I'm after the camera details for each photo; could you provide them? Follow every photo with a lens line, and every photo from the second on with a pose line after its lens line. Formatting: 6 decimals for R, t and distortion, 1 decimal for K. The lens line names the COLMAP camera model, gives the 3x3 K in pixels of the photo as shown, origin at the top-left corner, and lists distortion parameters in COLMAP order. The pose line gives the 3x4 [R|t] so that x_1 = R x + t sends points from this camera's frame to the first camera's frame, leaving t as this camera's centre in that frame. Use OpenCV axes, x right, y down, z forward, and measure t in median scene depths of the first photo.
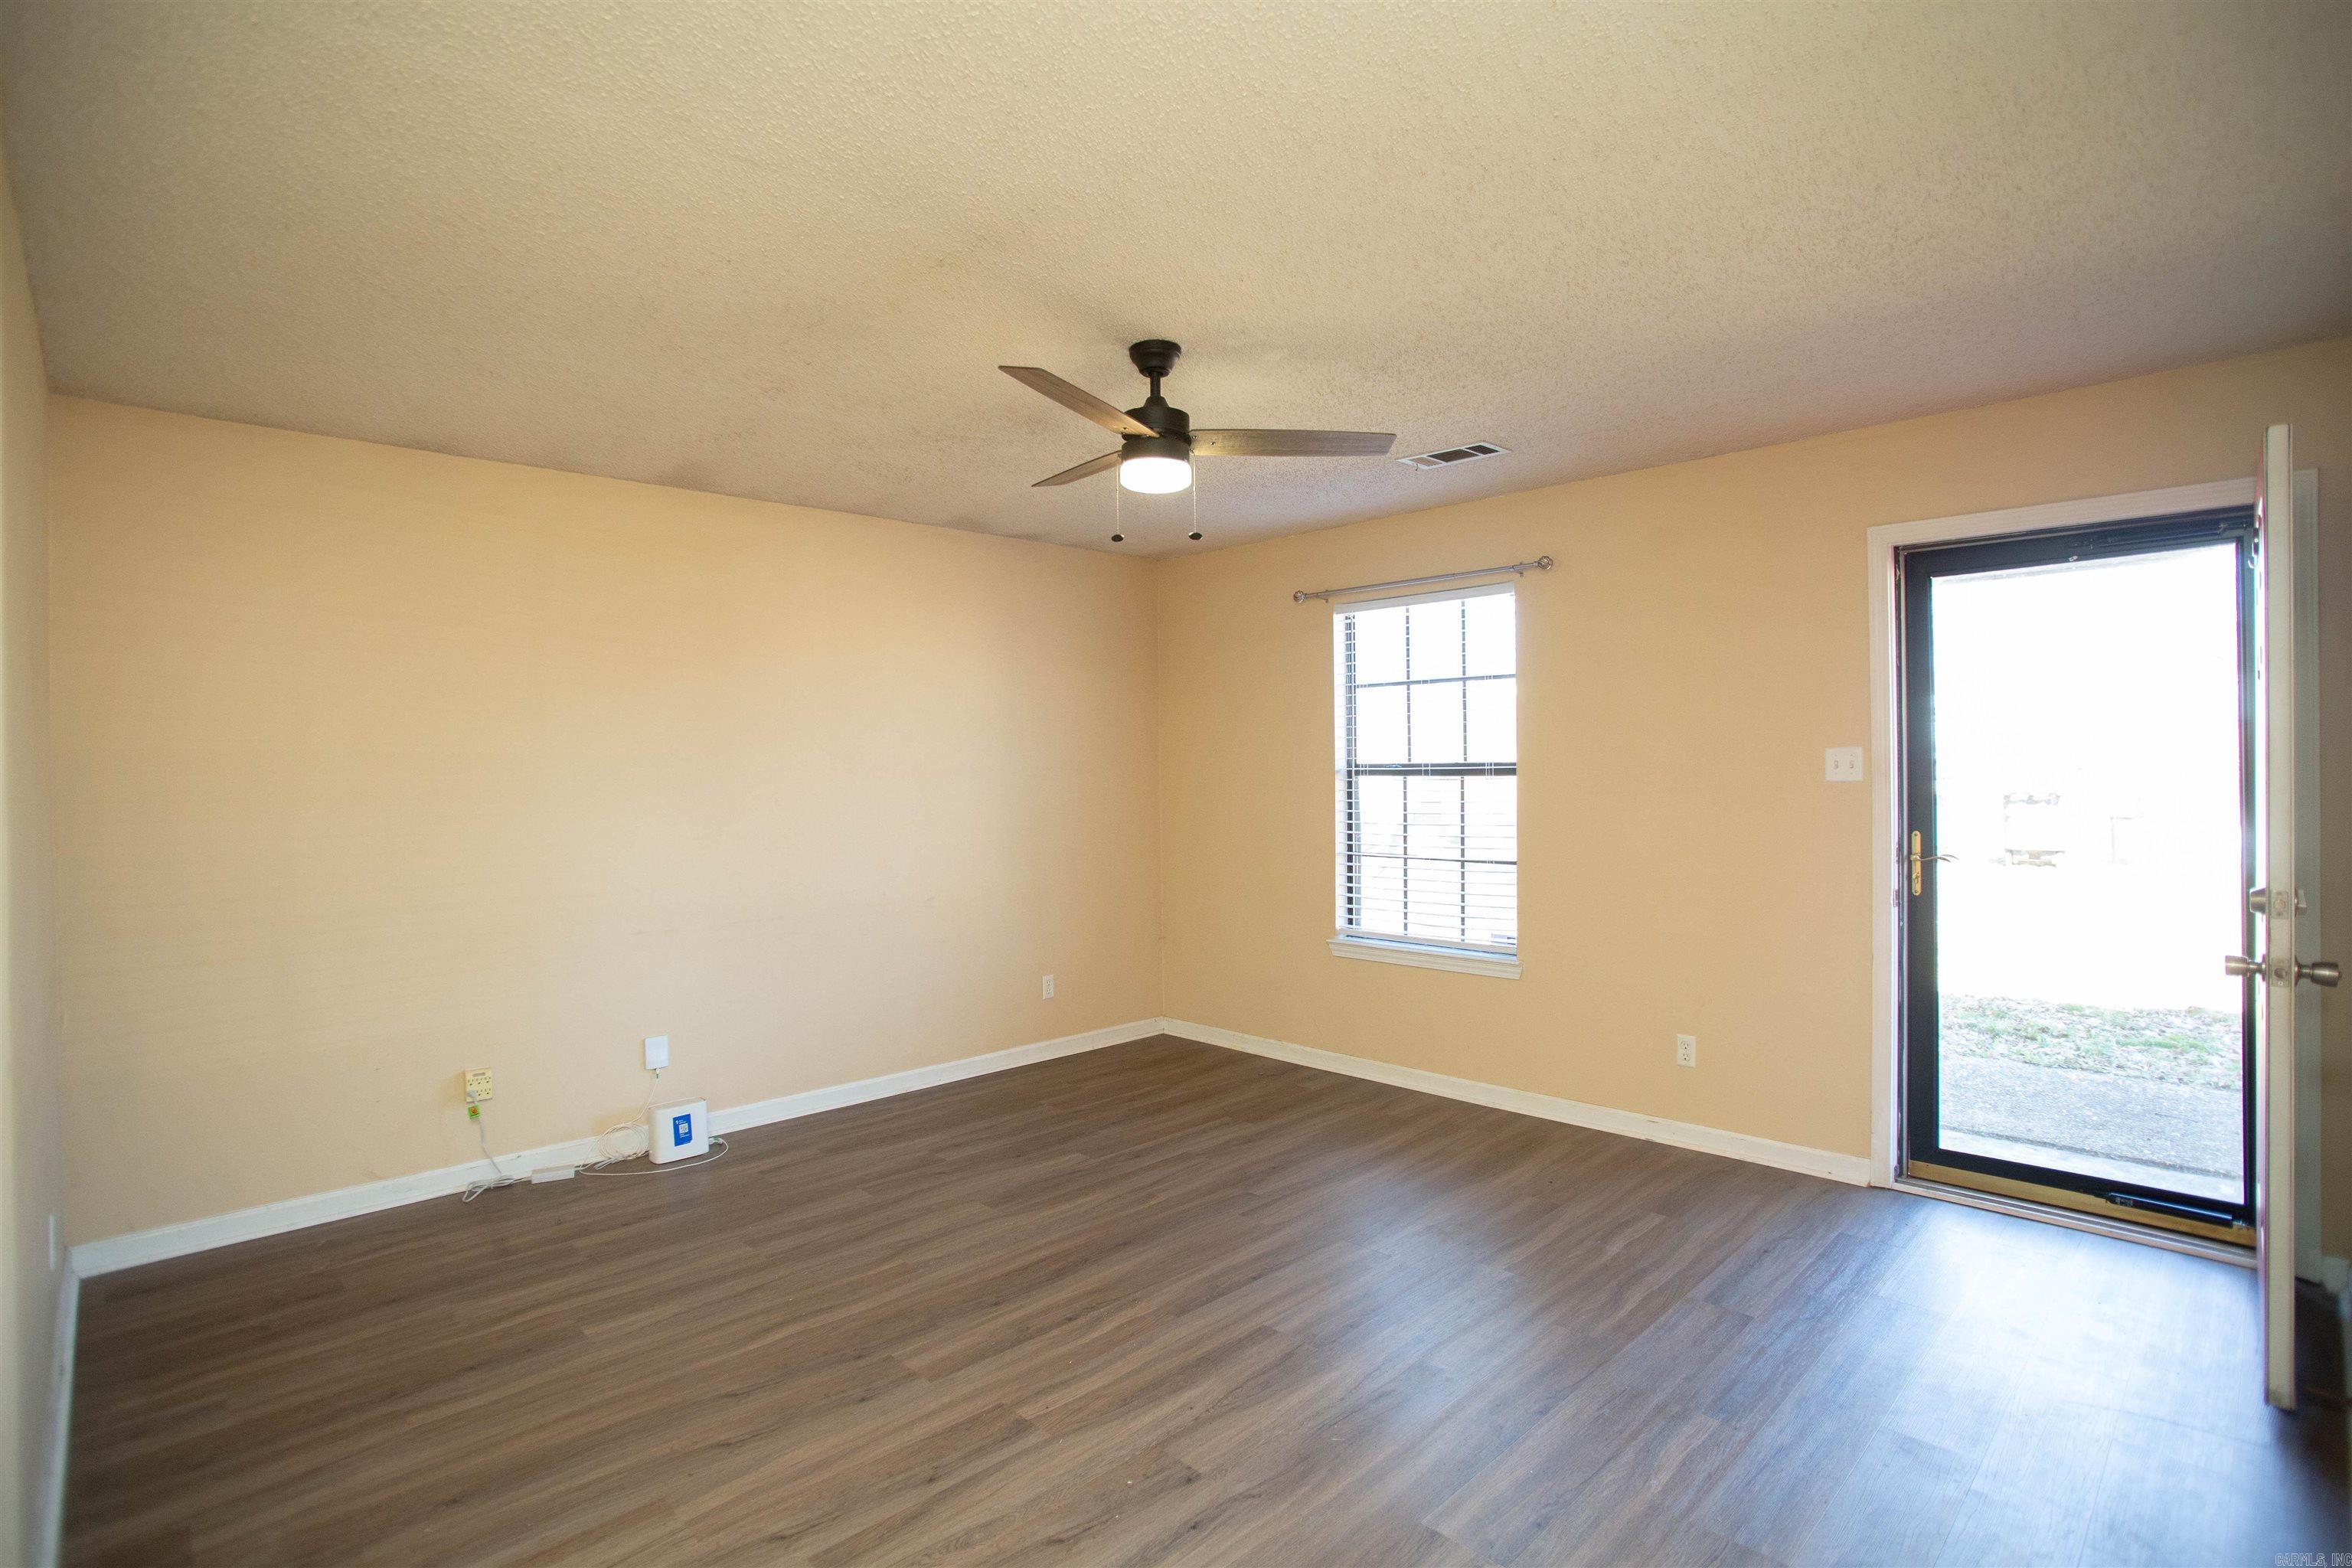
lens RADIAL K [[1145.6, 0, 1176.0], [0, 1145.6, 784.0], [0, 0, 1]] dist [-0.085663, 0.035513]
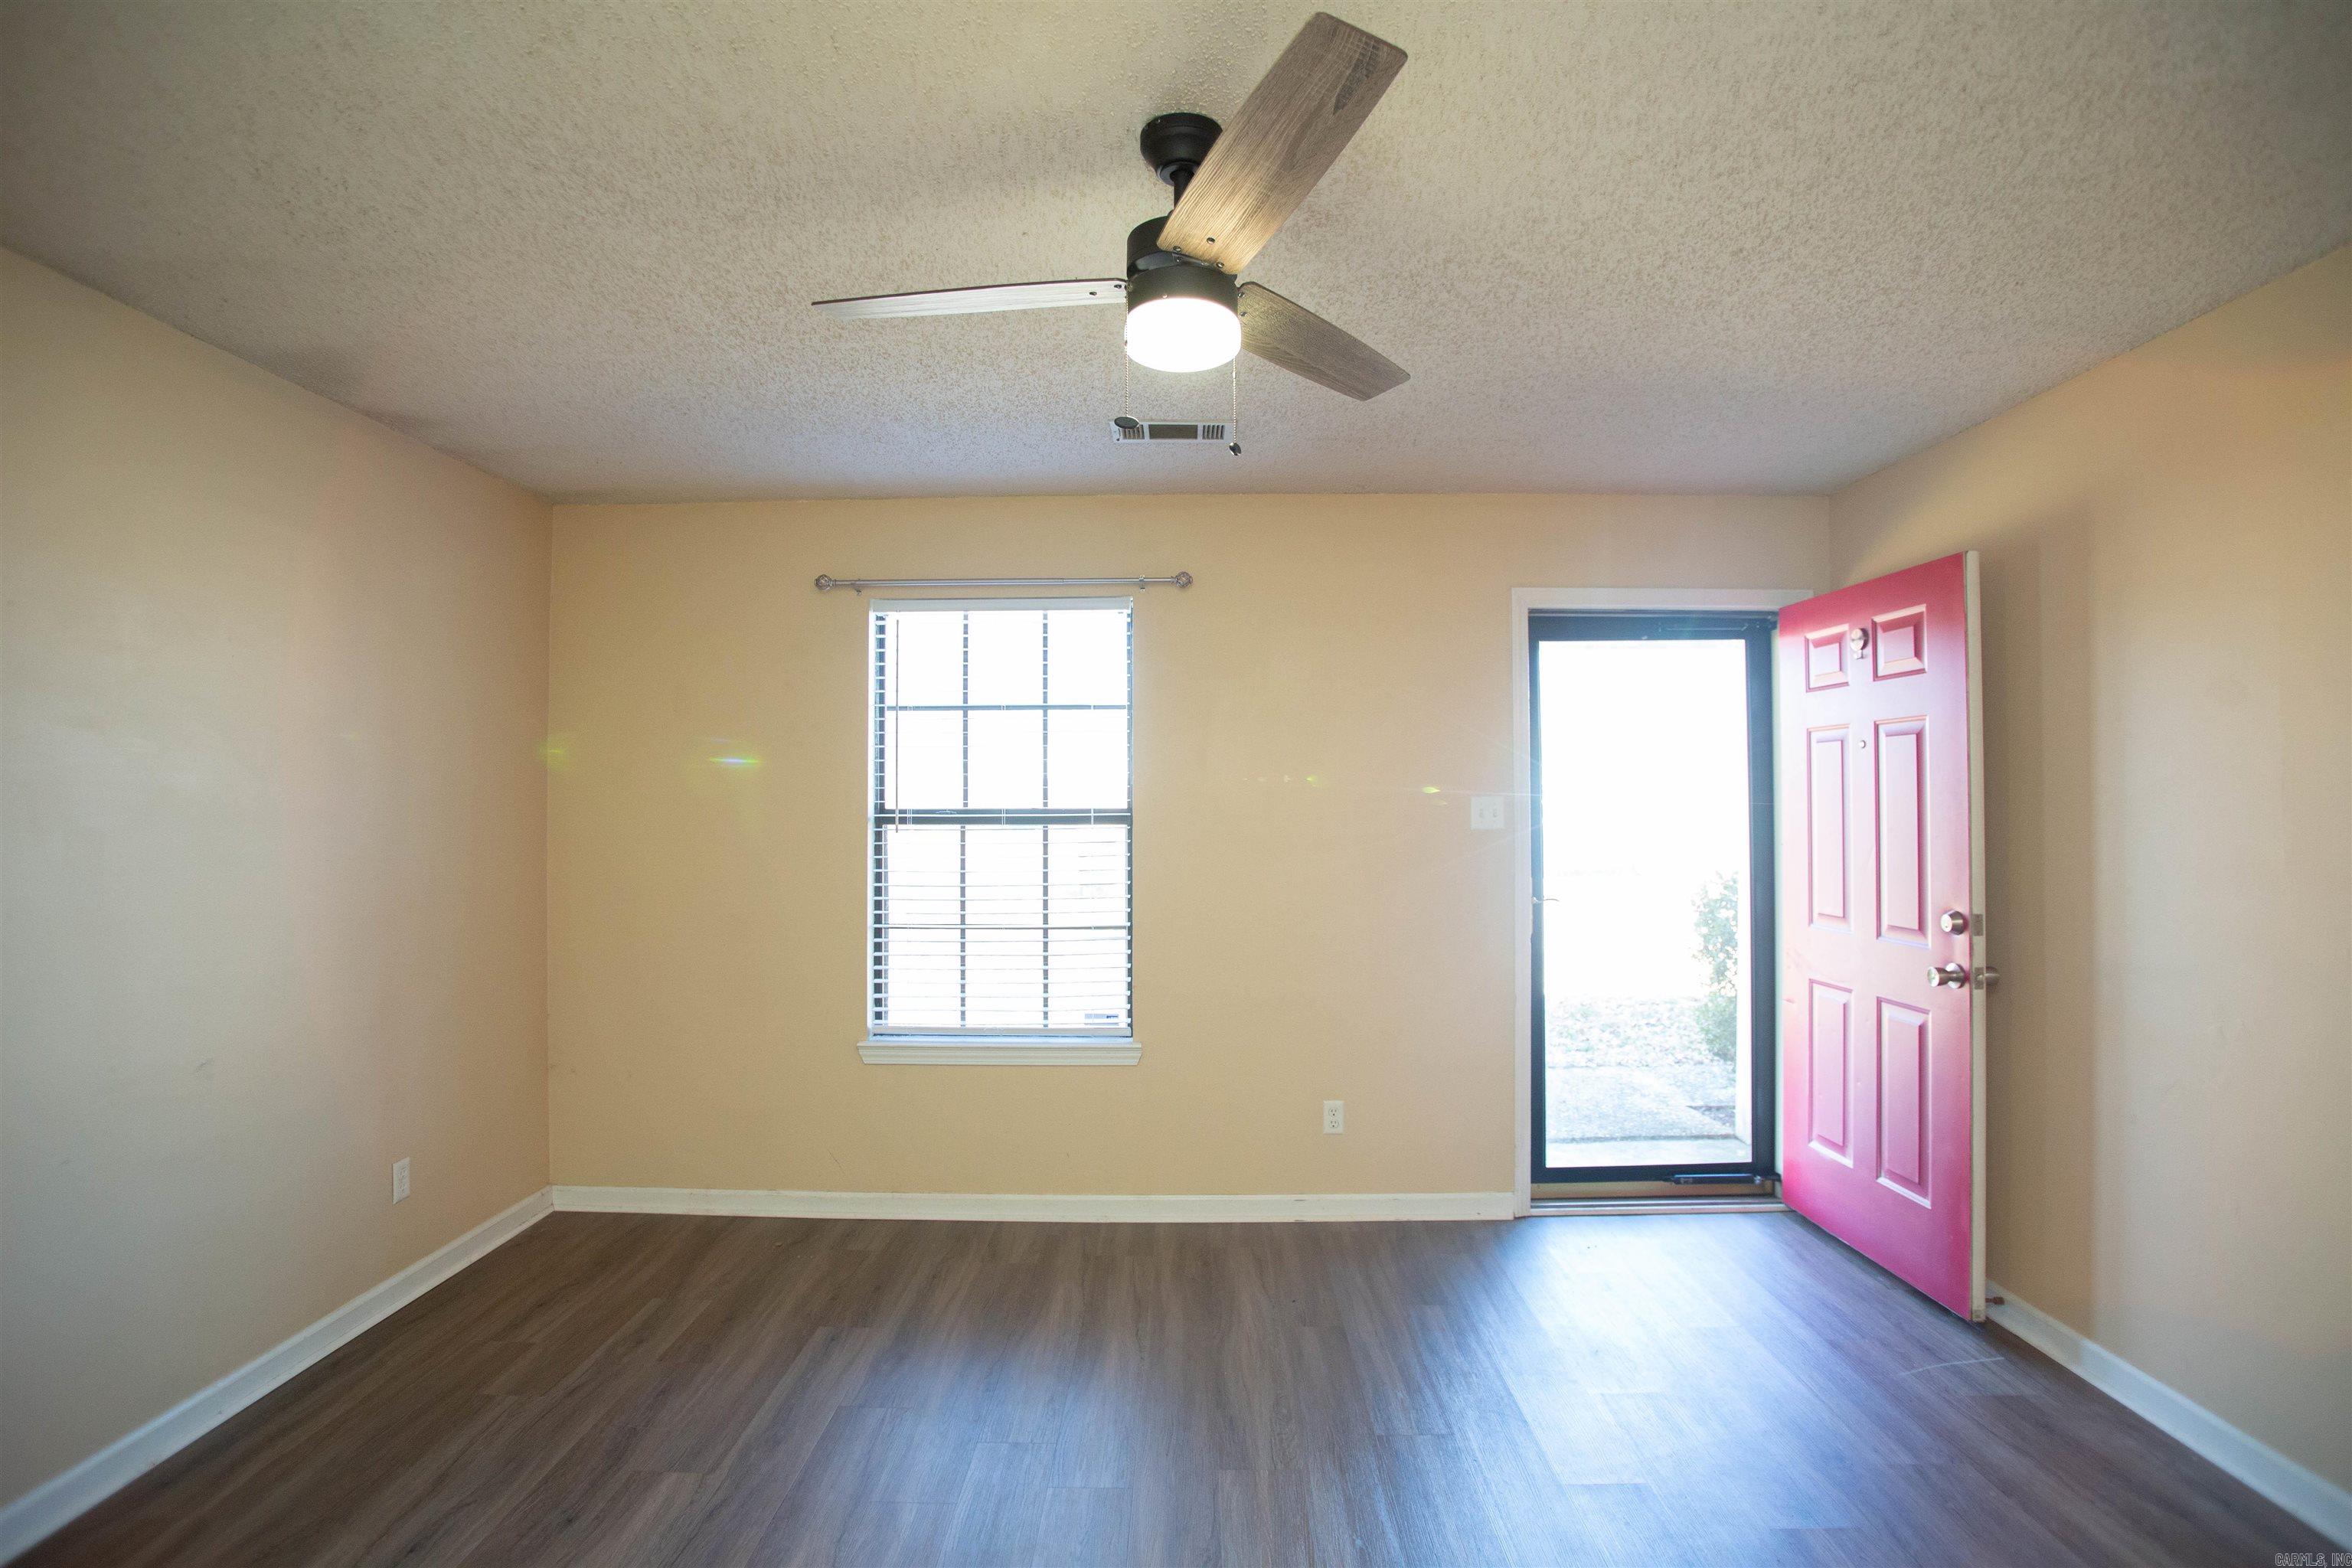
lens RADIAL K [[1145.6, 0, 1176.0], [0, 1145.6, 784.0], [0, 0, 1]] dist [-0.085663, 0.035513]
pose [[0.710938, 0.021327, 0.702931, -0.263202], [0.006241, 0.999309, -0.036631, -0.005646], [-0.703227, 0.030430, 0.710314, 0.344926]]
